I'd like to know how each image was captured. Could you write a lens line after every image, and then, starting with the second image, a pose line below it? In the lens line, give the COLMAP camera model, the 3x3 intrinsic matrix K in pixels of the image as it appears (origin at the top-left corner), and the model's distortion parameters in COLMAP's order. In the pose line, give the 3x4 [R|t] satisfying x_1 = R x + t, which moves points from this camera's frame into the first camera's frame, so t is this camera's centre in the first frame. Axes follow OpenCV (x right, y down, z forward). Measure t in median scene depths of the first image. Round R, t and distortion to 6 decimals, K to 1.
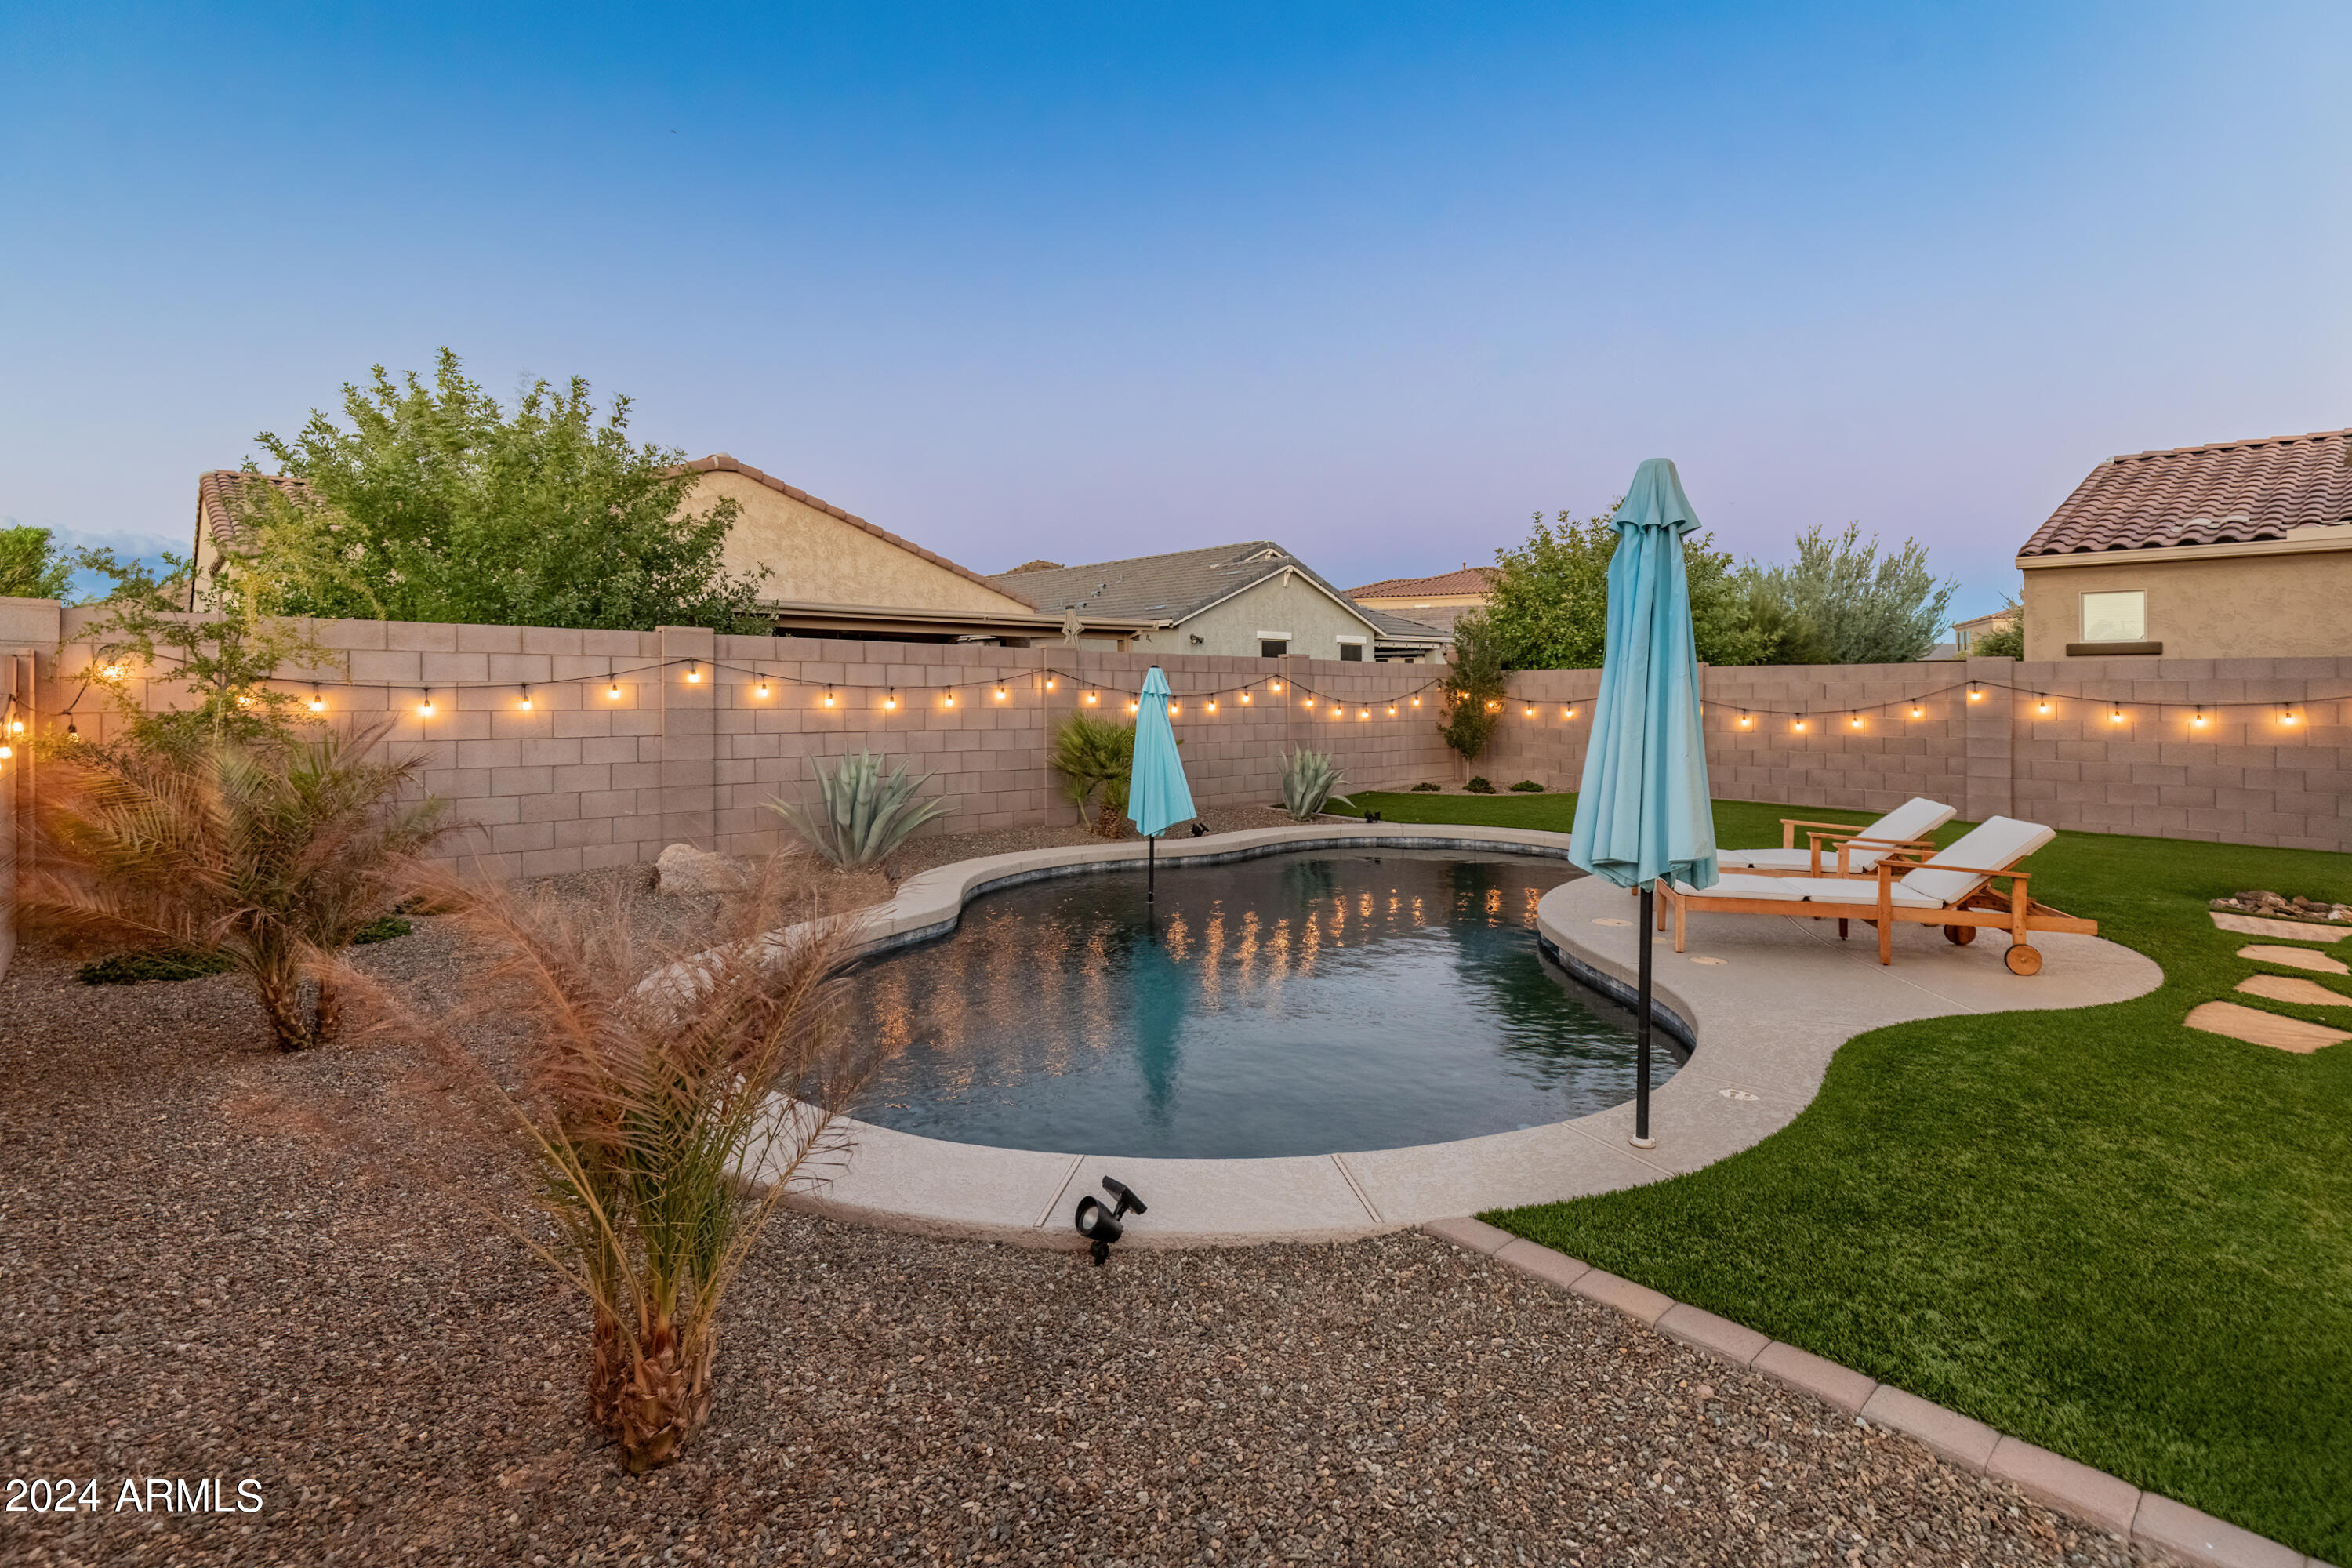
lens RADIAL K [[1114.2, 0, 1186.1], [0, 1114.2, 688.6], [0, 0, 1]] dist [0.012585, -0.000173]
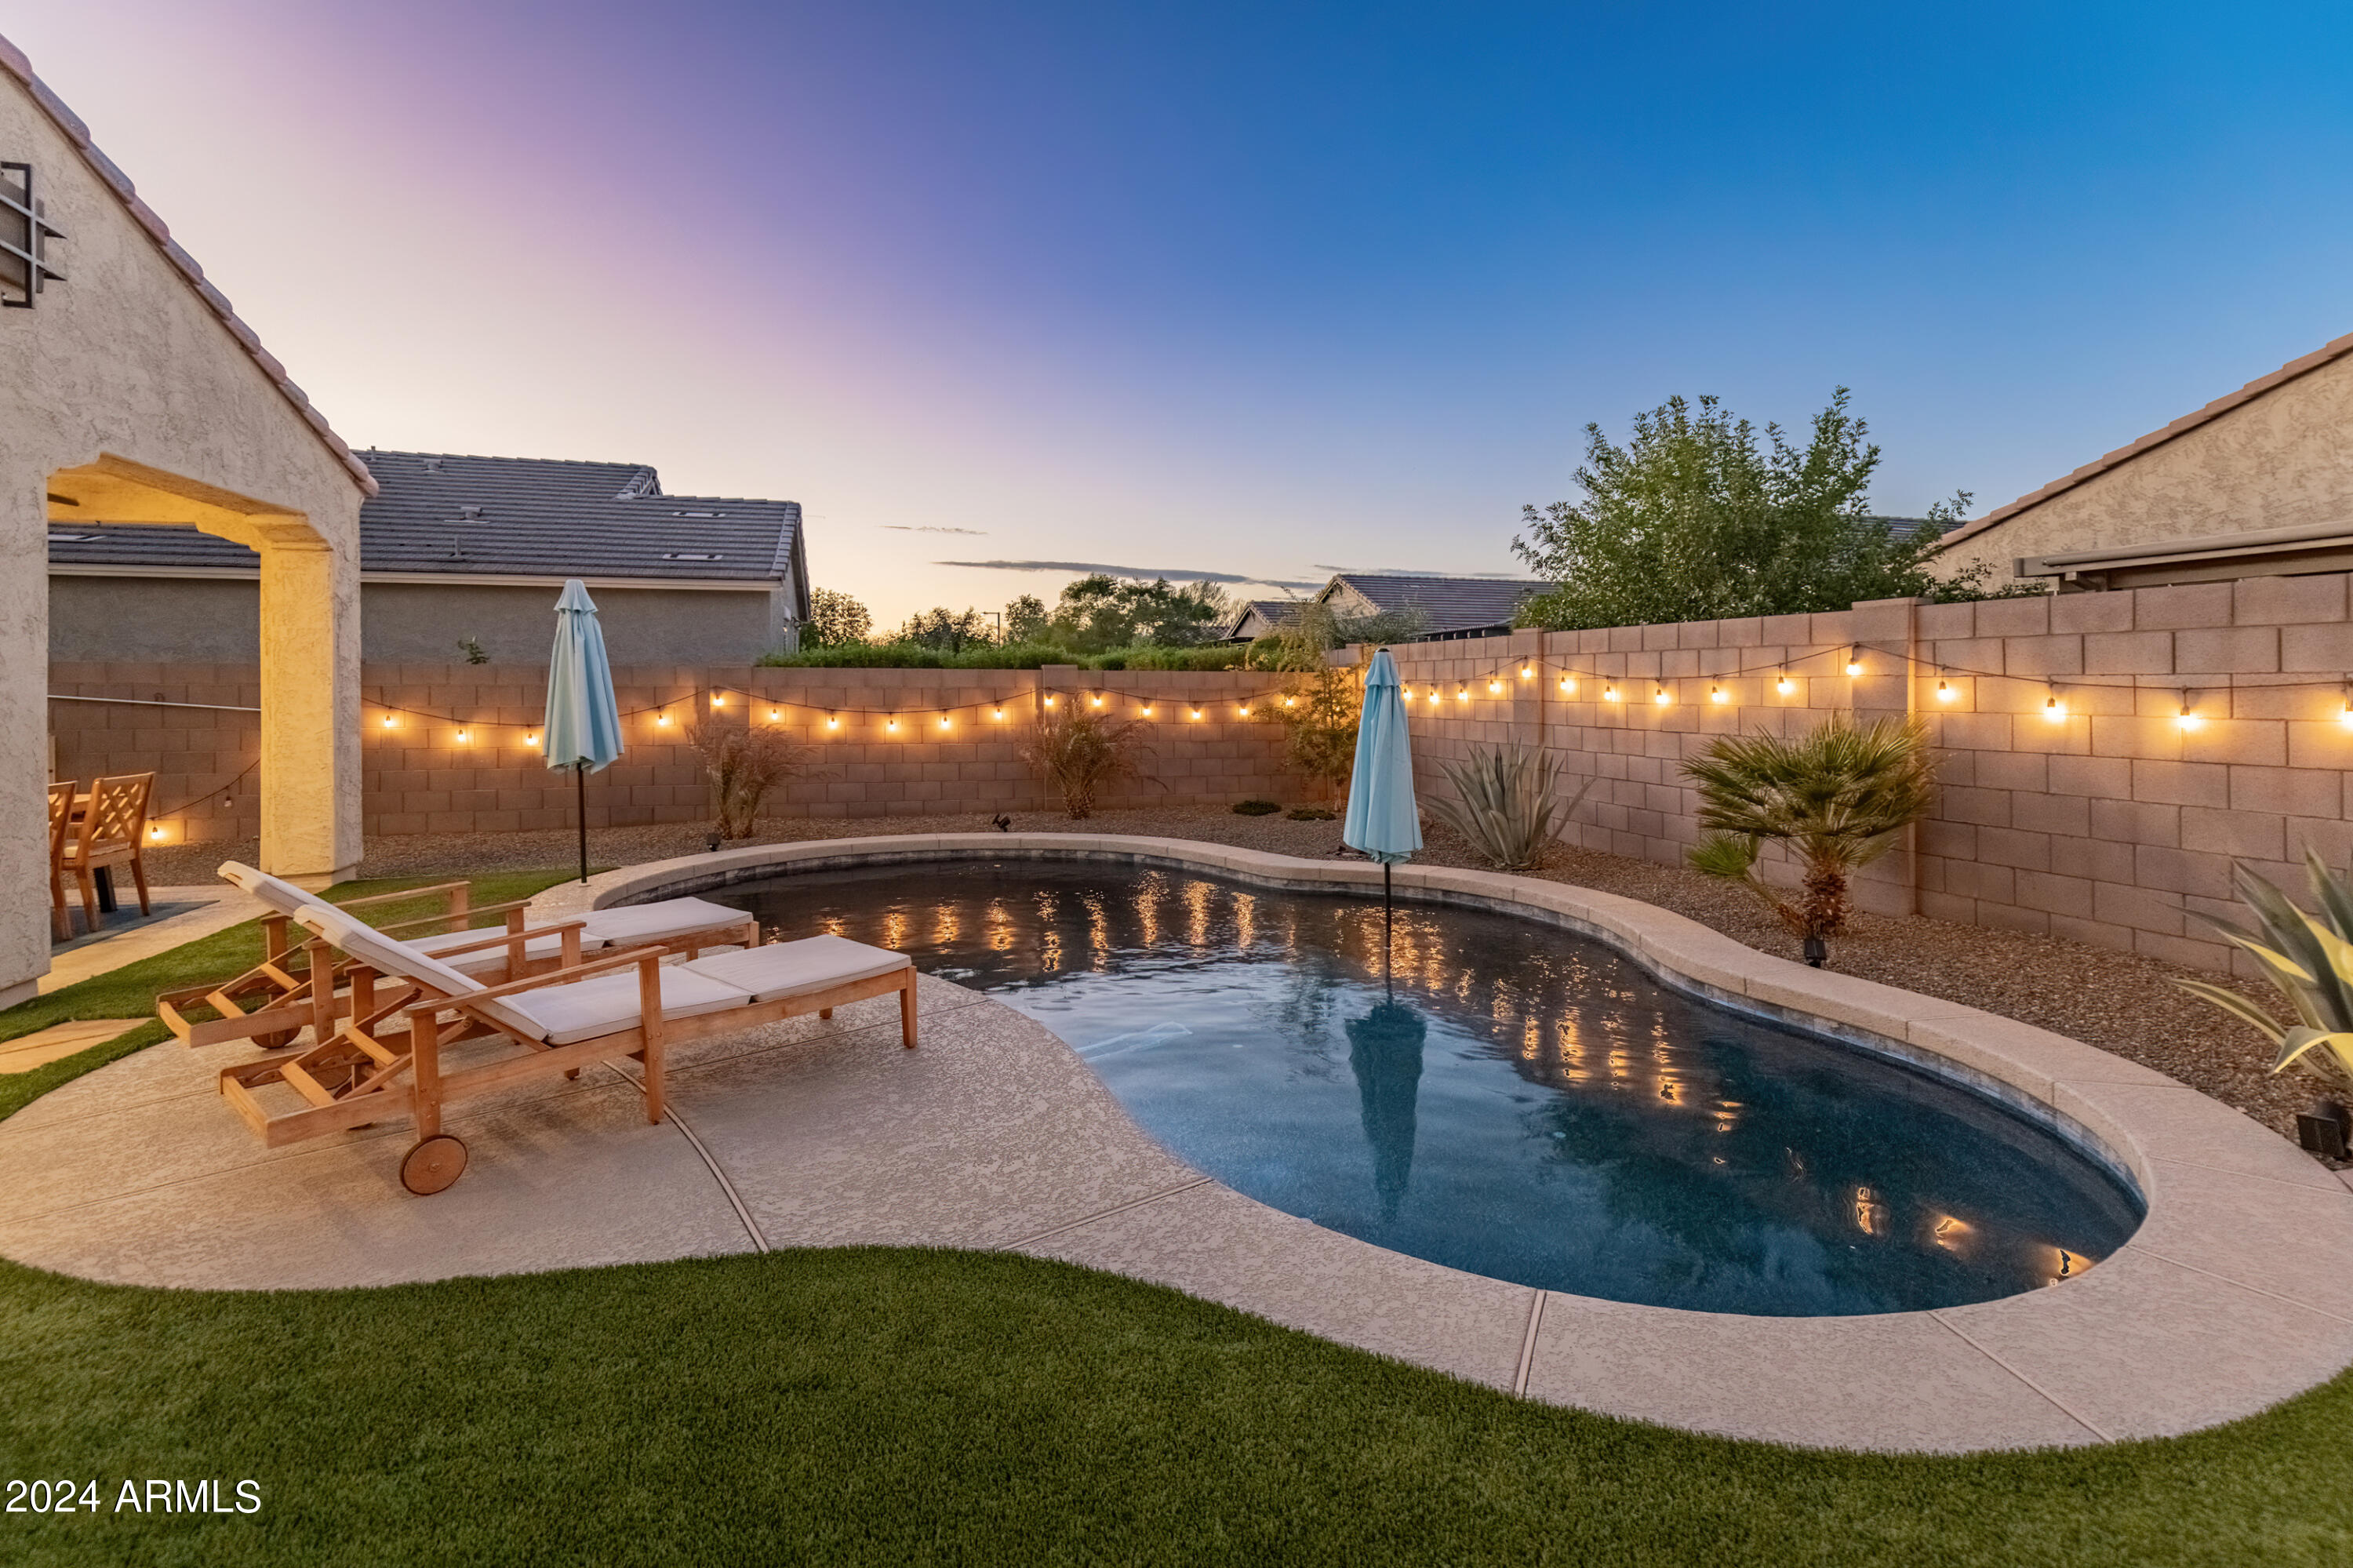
lens RADIAL K [[1122.0, 0, 1189.4], [0, 1122.0, 670.7], [0, 0, 1]] dist [0.007461, -0.000410]
pose [[-0.450423, -0.018202, -0.892630, 0.512883], [0.001800, 0.999772, -0.021295, 0.008173], [0.892813, -0.011198, -0.450287, 0.843811]]
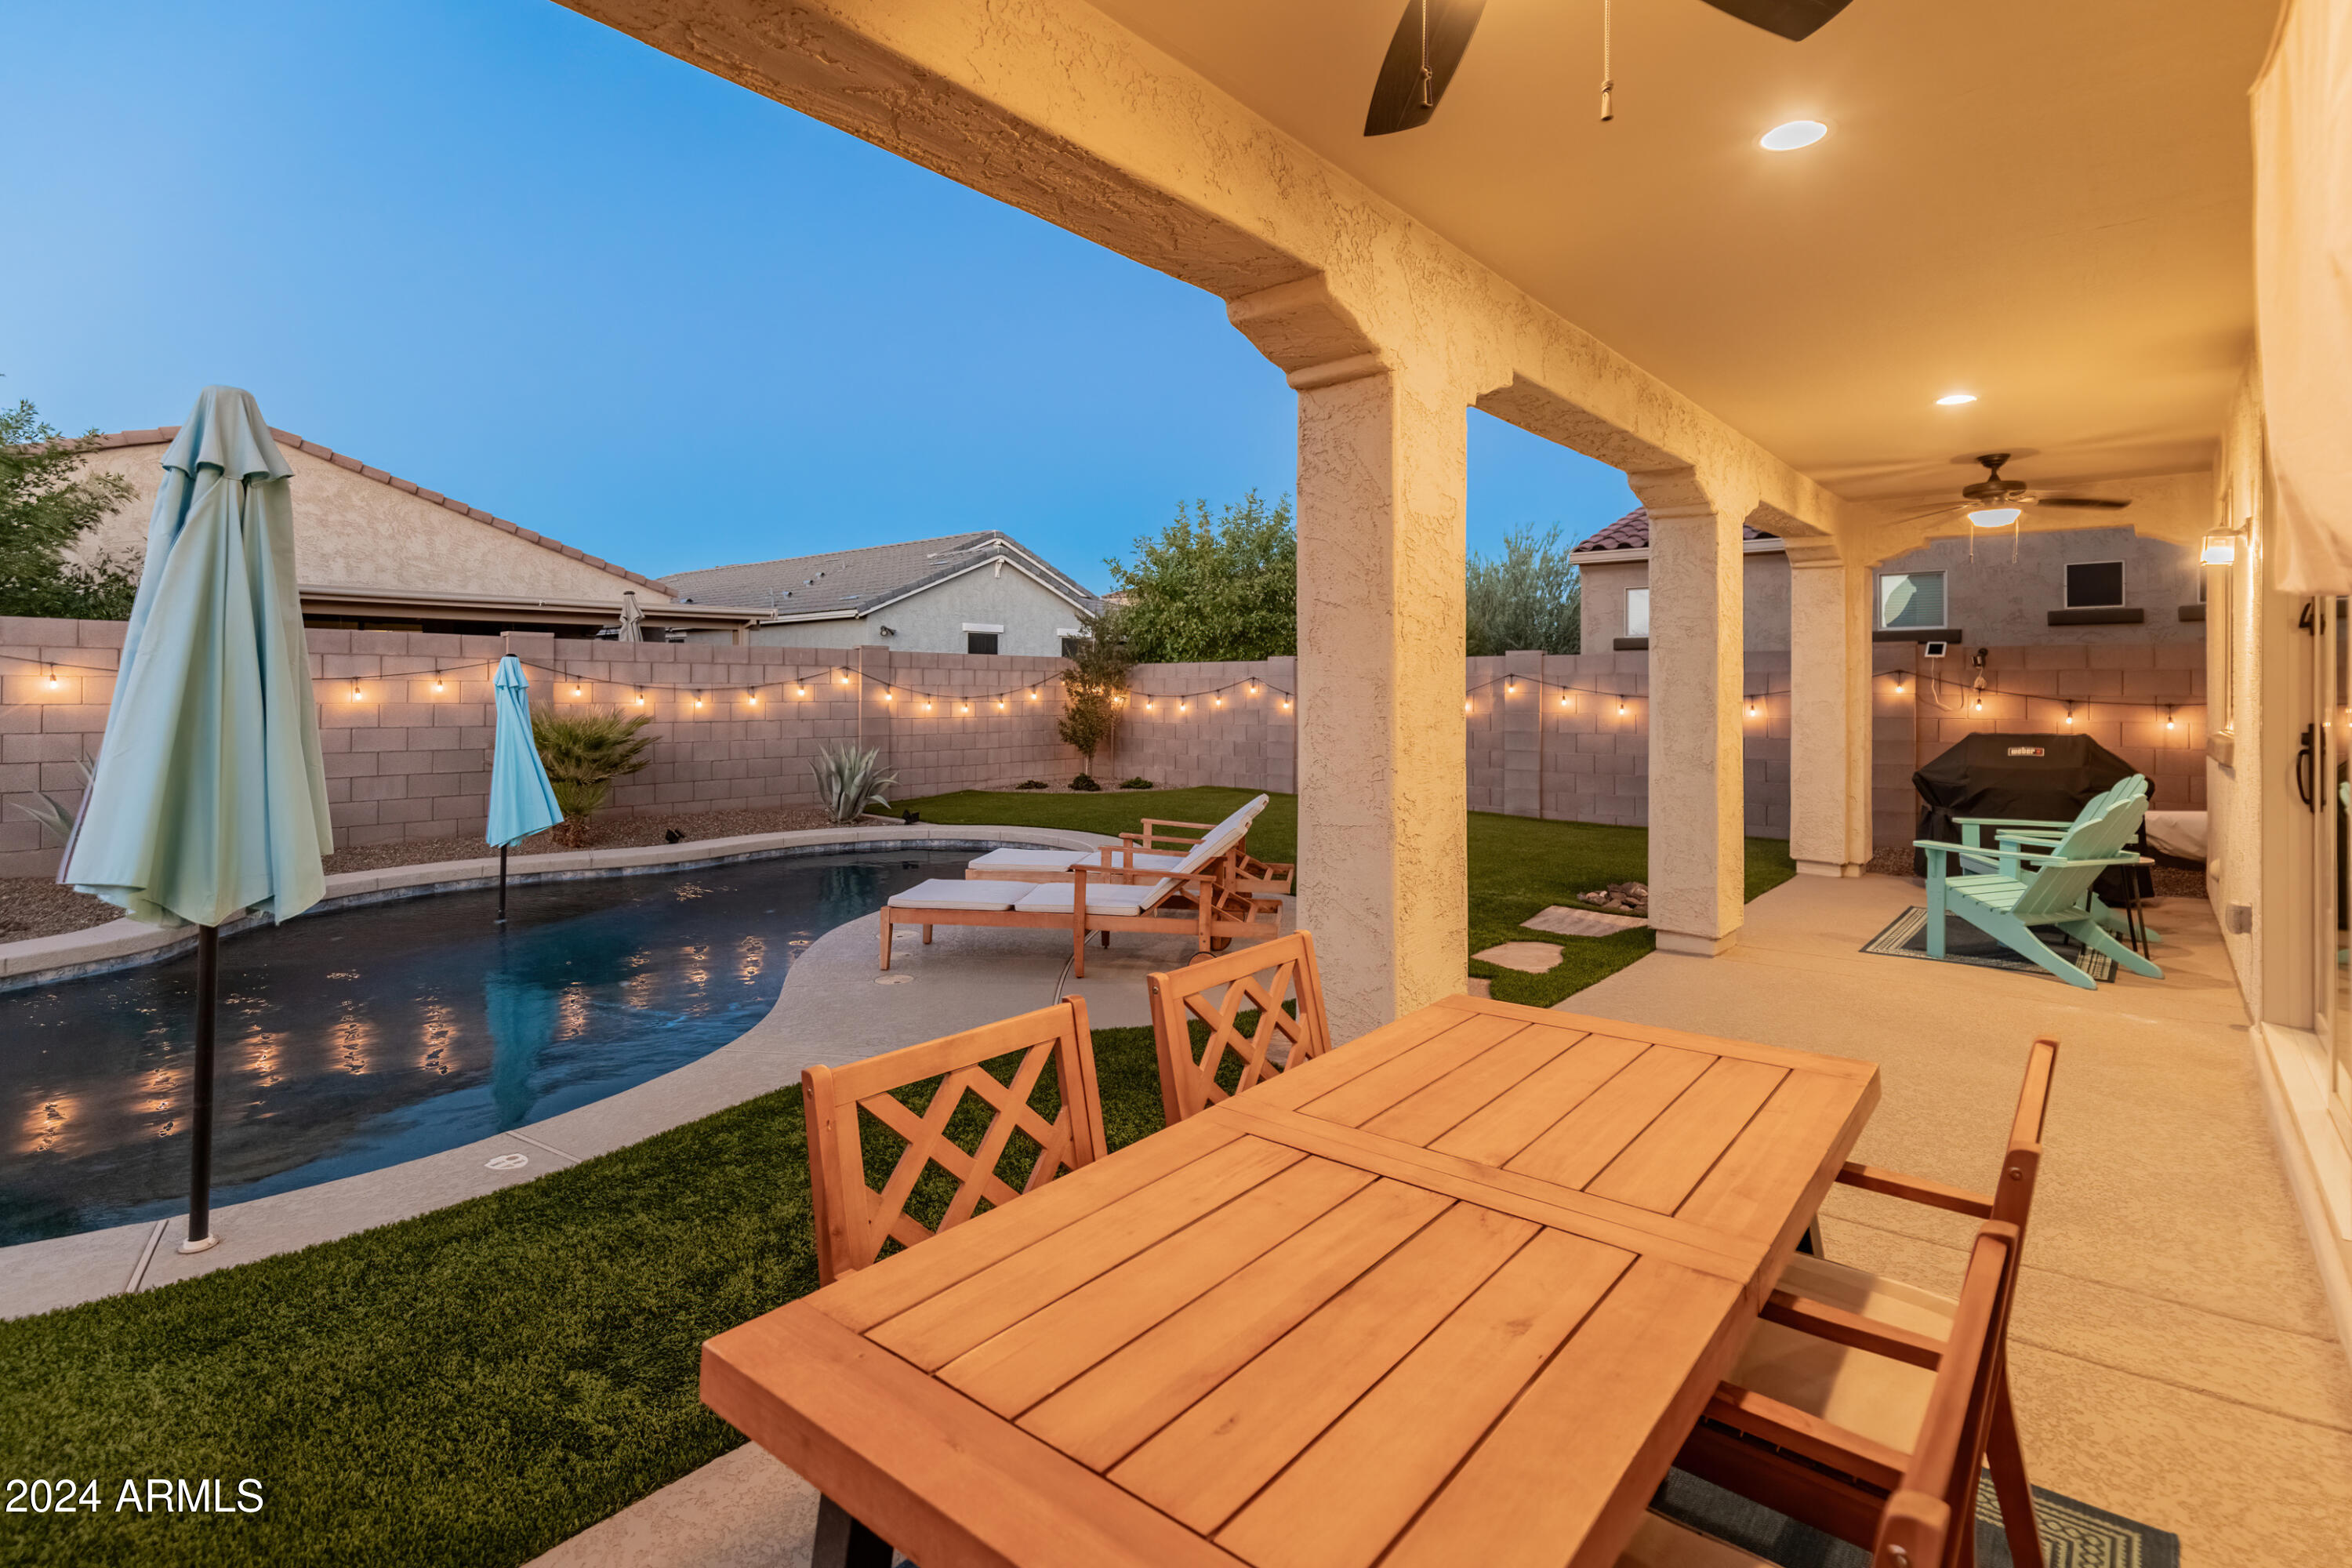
lens RADIAL K [[1121.5, 0, 1188.9], [0, 1121.5, 670.8], [0, 0, 1]] dist [0.007461, -0.000410]
pose [[0.992585, 0.002294, 0.121531, 0.272883], [-0.000822, 0.999926, -0.012159, 0.002161], [-0.121550, 0.011969, 0.992513, 0.031667]]
